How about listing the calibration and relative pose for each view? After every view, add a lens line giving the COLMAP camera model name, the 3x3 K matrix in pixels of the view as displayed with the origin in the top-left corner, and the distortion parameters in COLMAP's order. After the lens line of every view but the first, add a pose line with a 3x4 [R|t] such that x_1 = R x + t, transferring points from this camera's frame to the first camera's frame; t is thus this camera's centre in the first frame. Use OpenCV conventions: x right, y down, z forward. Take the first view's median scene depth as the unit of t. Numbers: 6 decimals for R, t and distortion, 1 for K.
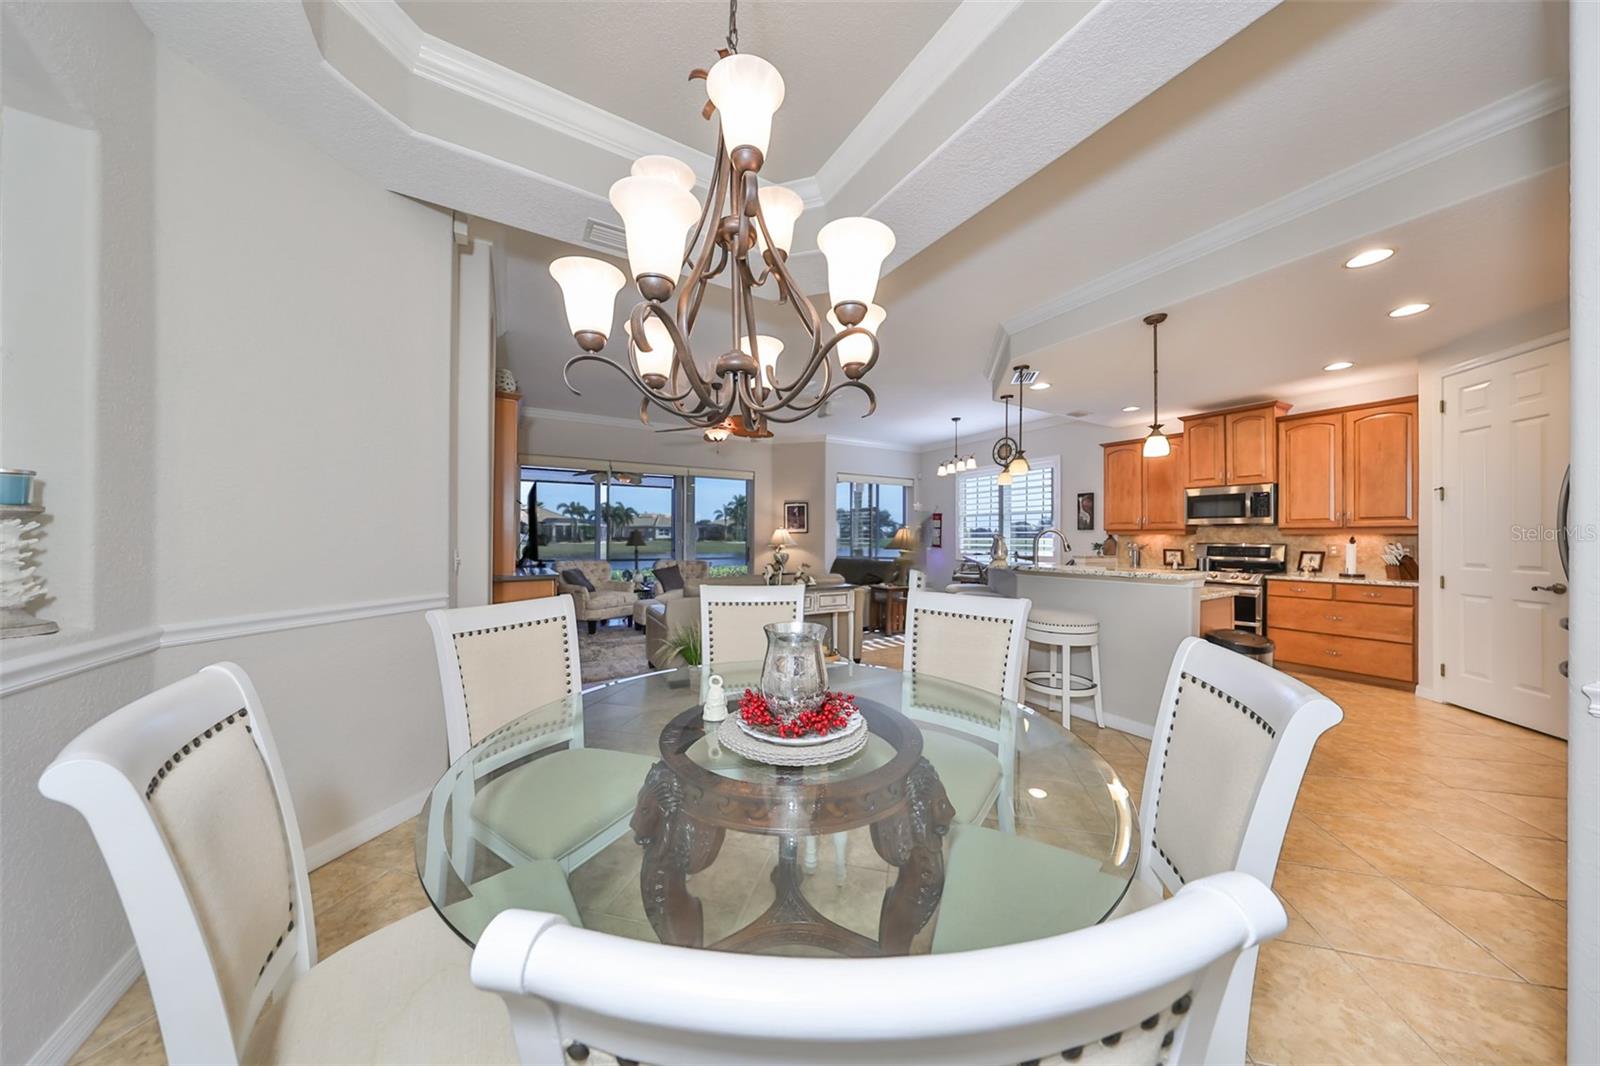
lens RADIAL K [[500.4, 0, 802.8], [0, 500.4, 540.1], [0, 0, 1]] dist [-0.000031, 0.000036]
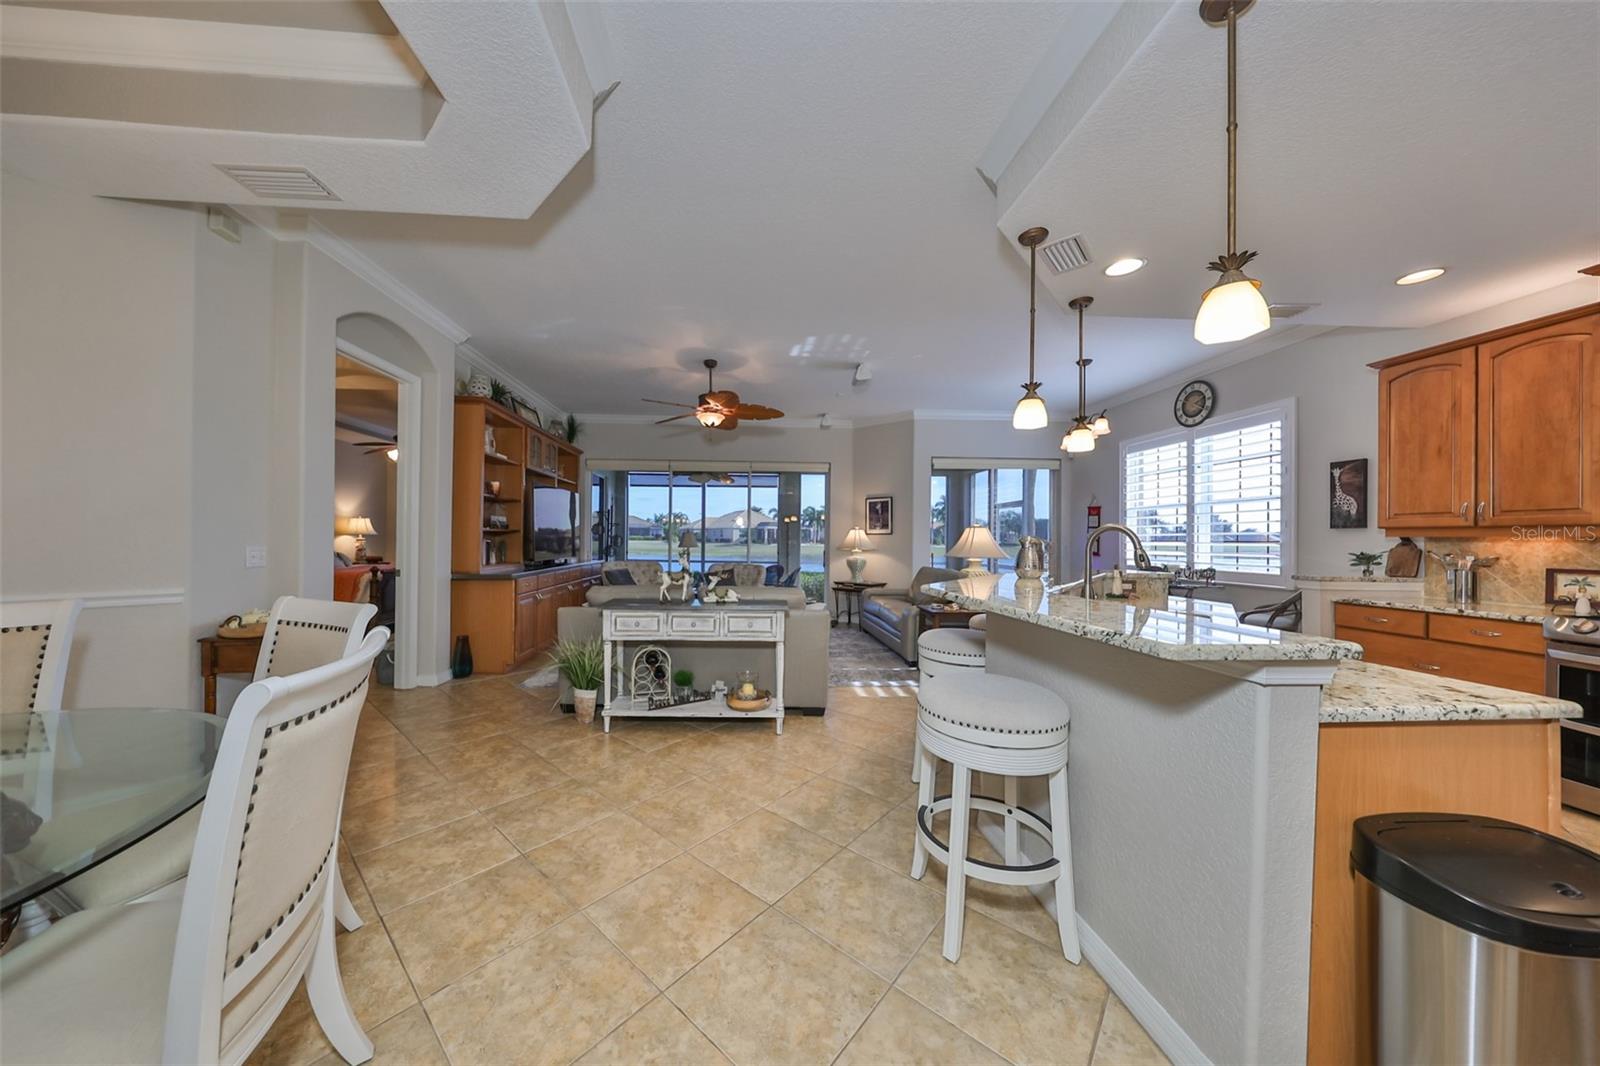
lens RADIAL K [[500.4, 0, 770.8], [0, 500.4, 538.6], [0, 0, 1]] dist [-0.000031, 0.000036]
pose [[0.879647, 0.004628, -0.475605, 0.355134], [-0.007931, 0.999956, -0.004938, -0.001912], [0.475562, 0.008115, 0.879645, 0.295327]]
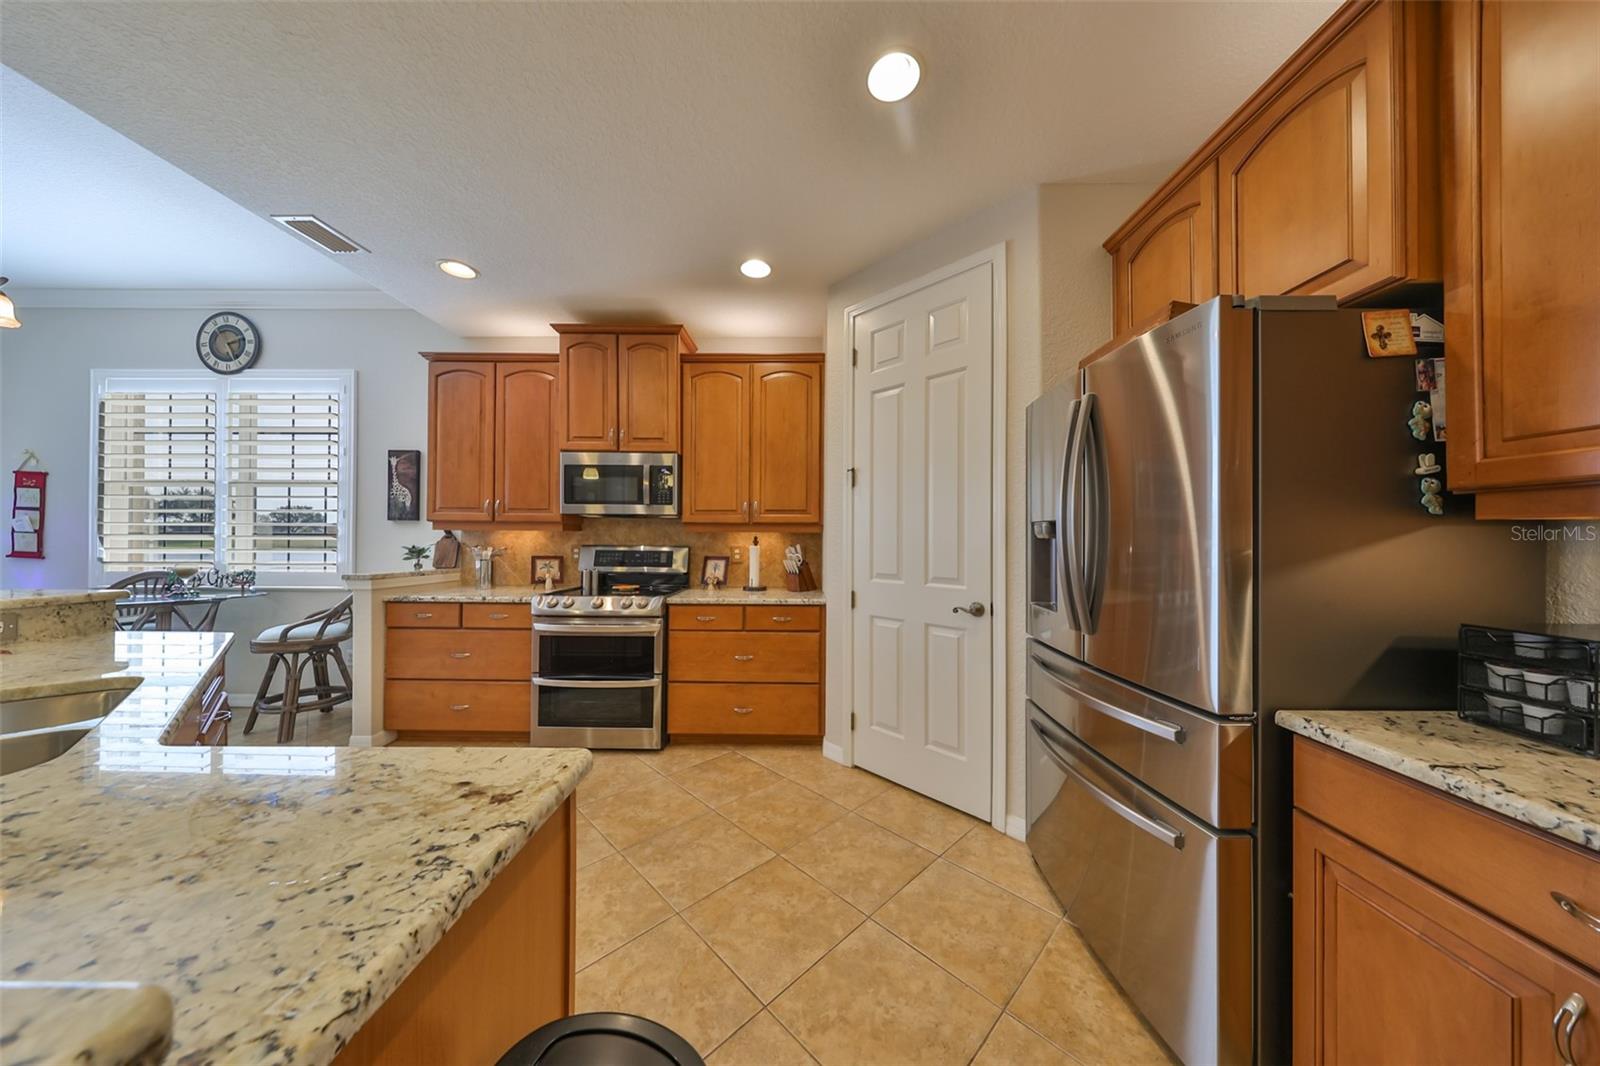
lens RADIAL K [[500.4, 0, 804.2], [0, 500.4, 533.9], [0, 0, 1]] dist [-0.000031, 0.000036]
pose [[0.529035, 0.008922, 0.848553, 0.447703], [-0.001848, 0.999954, -0.009362, -0.002961], [-0.848598, 0.003385, 0.529028, 0.483320]]
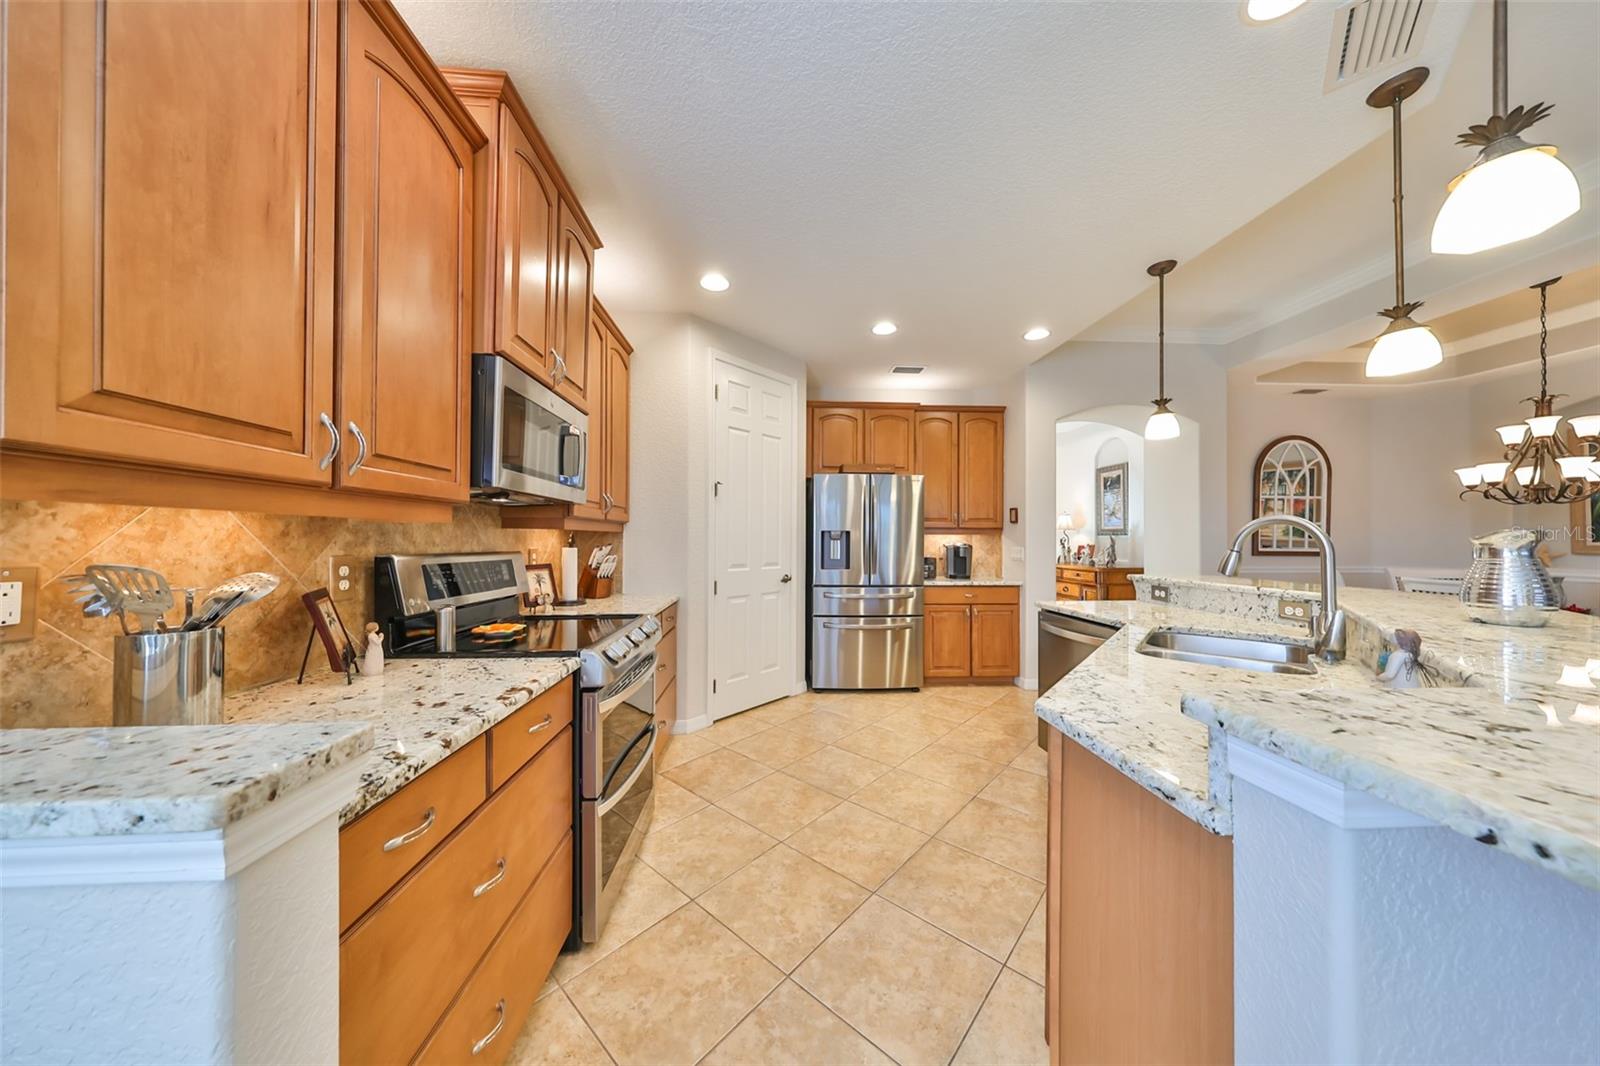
lens RADIAL K [[500.4, 0, 776.6], [0, 500.4, 540.6], [0, 0, 1]] dist [-0.000031, 0.000036]
pose [[-0.885976, 0.006363, 0.463688, 0.545802], [0.007637, 0.999970, 0.000869, -0.000423], [-0.463669, 0.004311, -0.885998, 1.244560]]
